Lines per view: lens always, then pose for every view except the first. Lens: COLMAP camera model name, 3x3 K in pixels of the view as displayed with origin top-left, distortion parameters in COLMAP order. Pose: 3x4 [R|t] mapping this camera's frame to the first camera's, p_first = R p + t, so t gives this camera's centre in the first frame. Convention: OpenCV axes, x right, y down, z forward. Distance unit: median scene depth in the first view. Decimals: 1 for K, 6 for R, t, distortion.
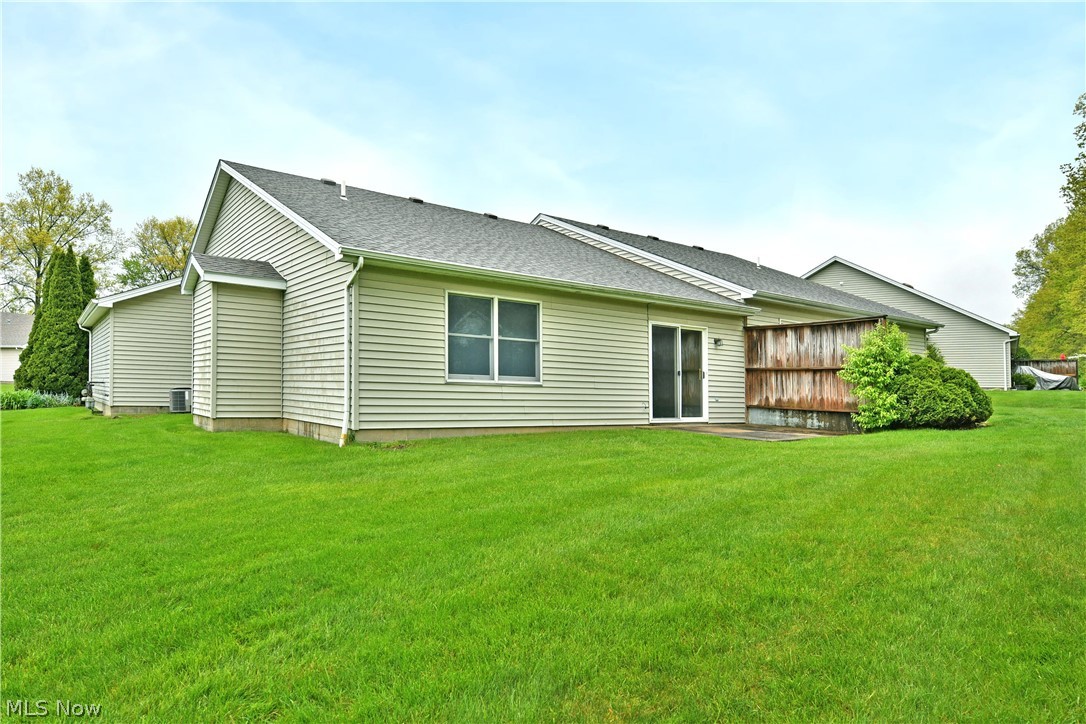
lens RADIAL K [[661.0, 0, 543.5], [0, 661.0, 366.7], [0, 0, 1]] dist [-0.007802, 0.001434]
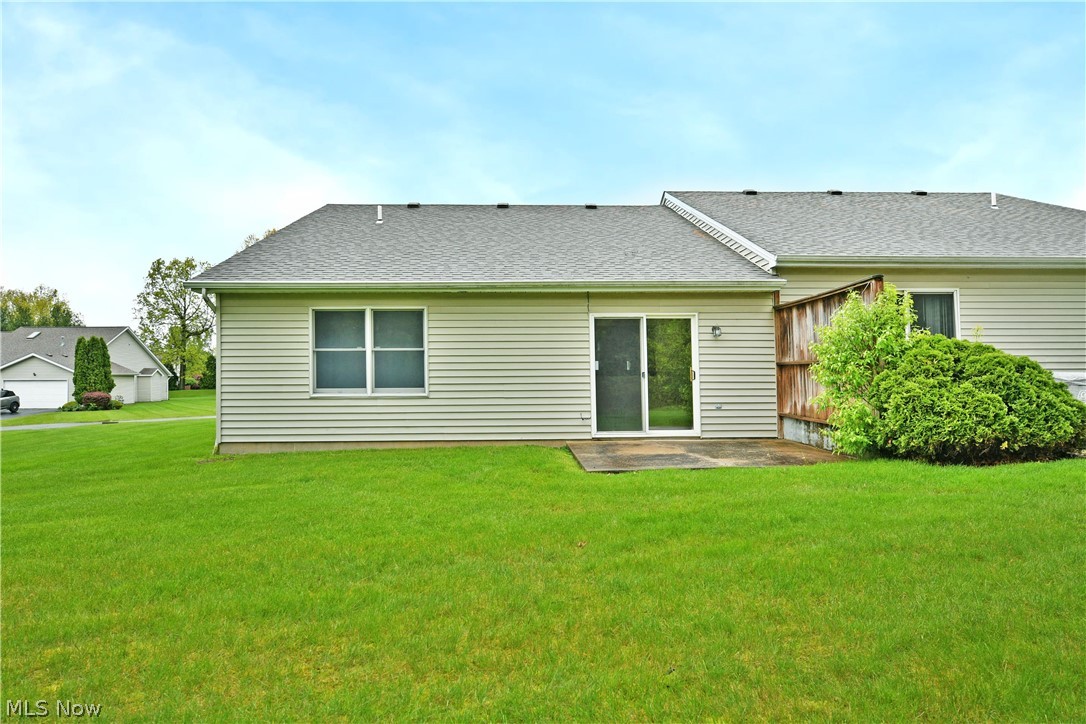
lens RADIAL K [[632.0, 0, 543.1], [0, 632.0, 358.1], [0, 0, 1]] dist [0.006878, 0.000304]
pose [[0.817042, -0.051946, -0.574234, 0.634469], [0.045288, 0.998638, -0.025900, 0.004544], [0.574797, -0.004844, 0.818282, 0.359918]]
